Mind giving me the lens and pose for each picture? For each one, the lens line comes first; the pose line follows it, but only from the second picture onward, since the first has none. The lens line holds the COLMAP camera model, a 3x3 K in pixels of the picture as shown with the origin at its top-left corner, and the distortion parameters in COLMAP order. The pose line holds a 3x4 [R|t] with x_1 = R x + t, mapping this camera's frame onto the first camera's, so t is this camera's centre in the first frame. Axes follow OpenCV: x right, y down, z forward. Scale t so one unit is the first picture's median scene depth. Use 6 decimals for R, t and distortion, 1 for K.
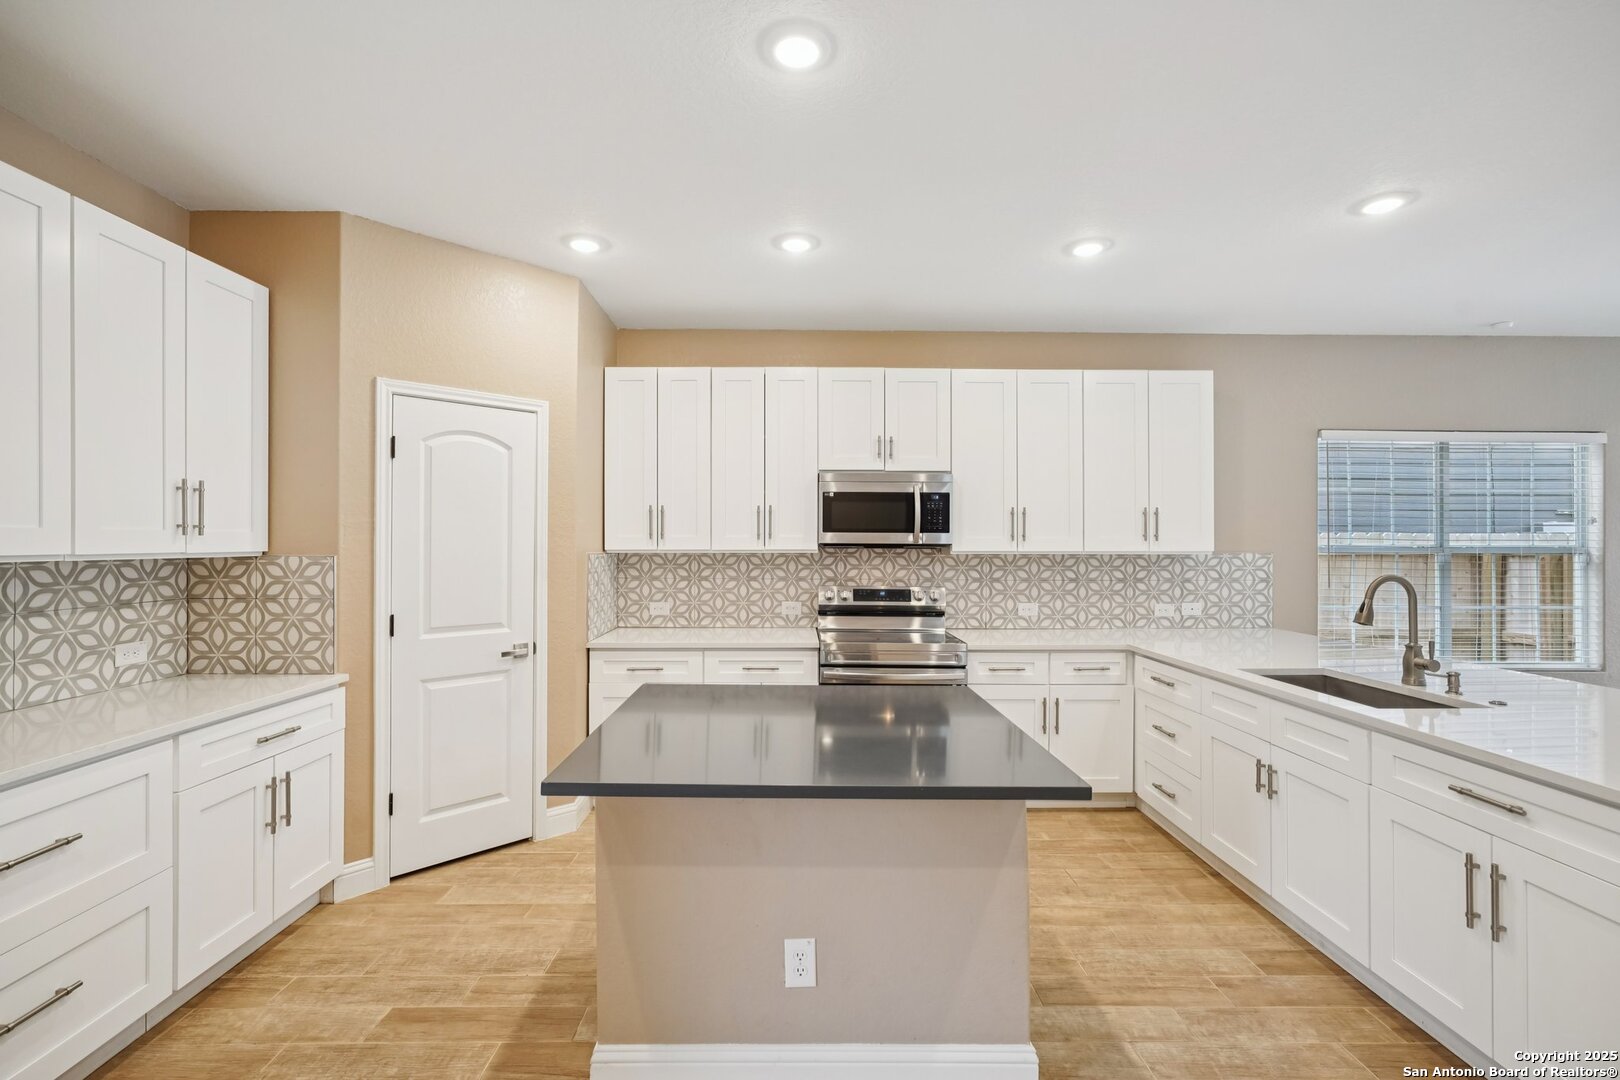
lens RADIAL K [[712.7, 0, 797.1], [0, 712.7, 541.2], [0, 0, 1]] dist [-0.006280, -0.000241]
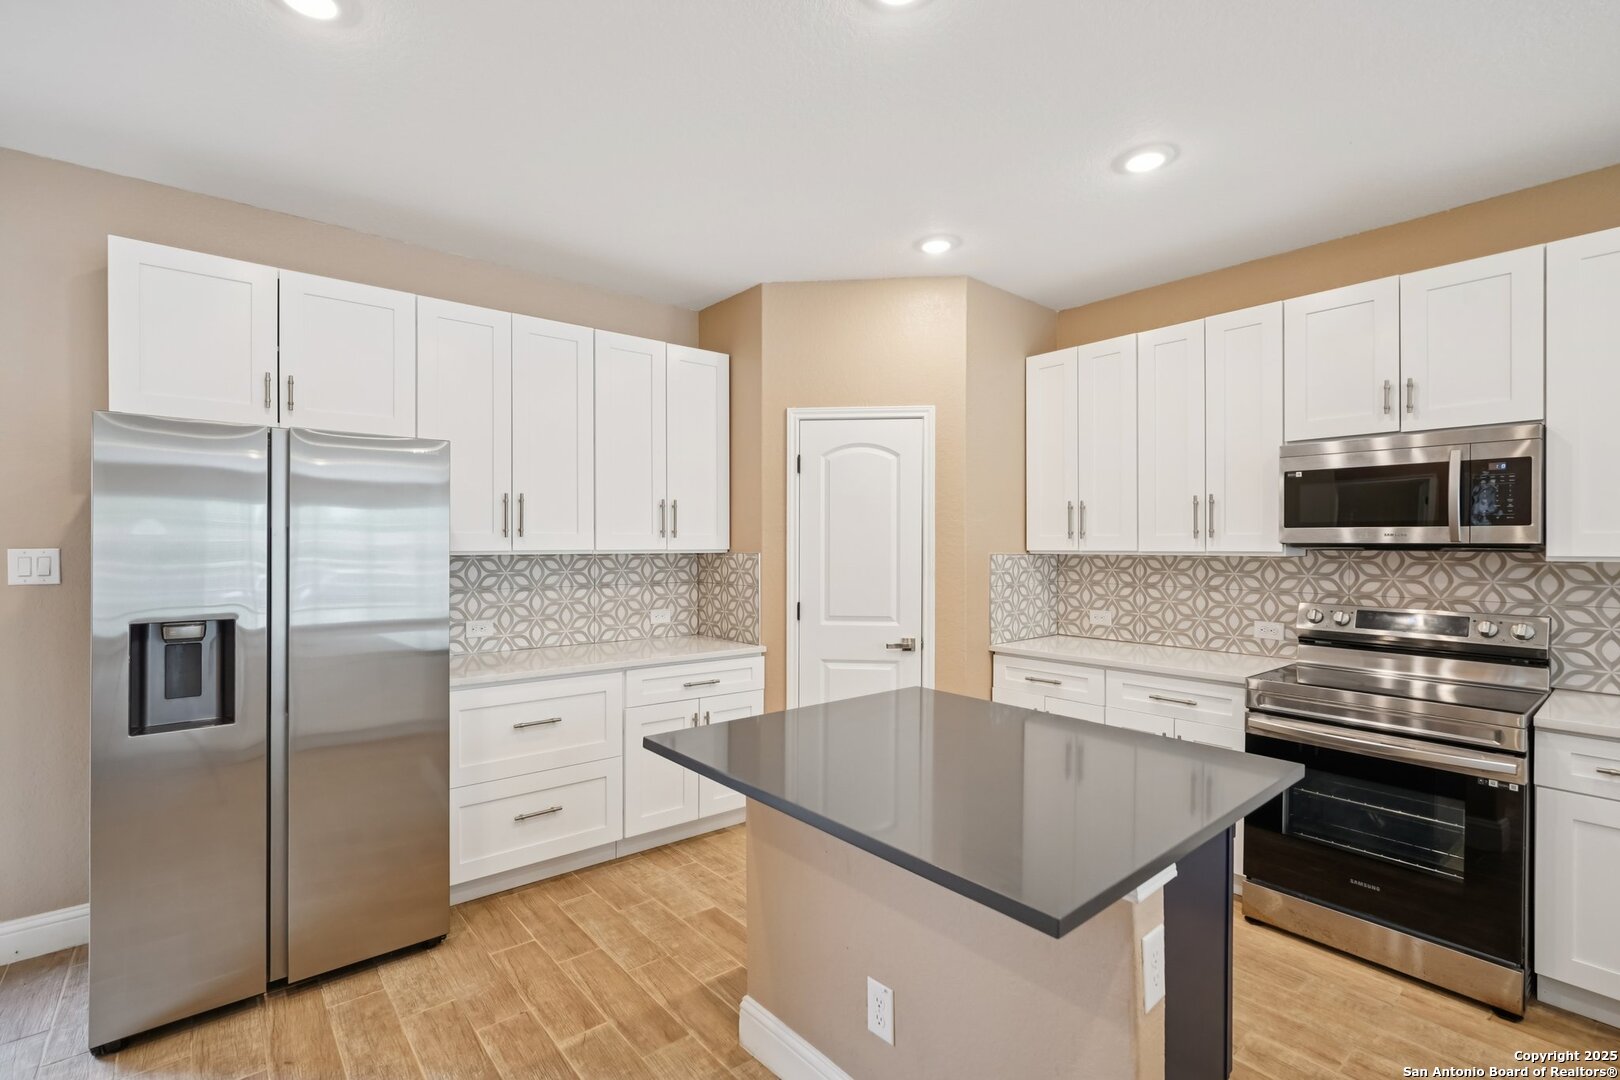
lens RADIAL K [[732.7, 0, 801.3], [0, 732.7, 545.1], [0, 0, 1]] dist [-0.006178, 0.000304]
pose [[0.637073, 0.001021, -0.770802, 0.288973], [0.002247, 0.999992, 0.003182, 0.001361], [0.770800, -0.003759, 0.637066, 0.149804]]
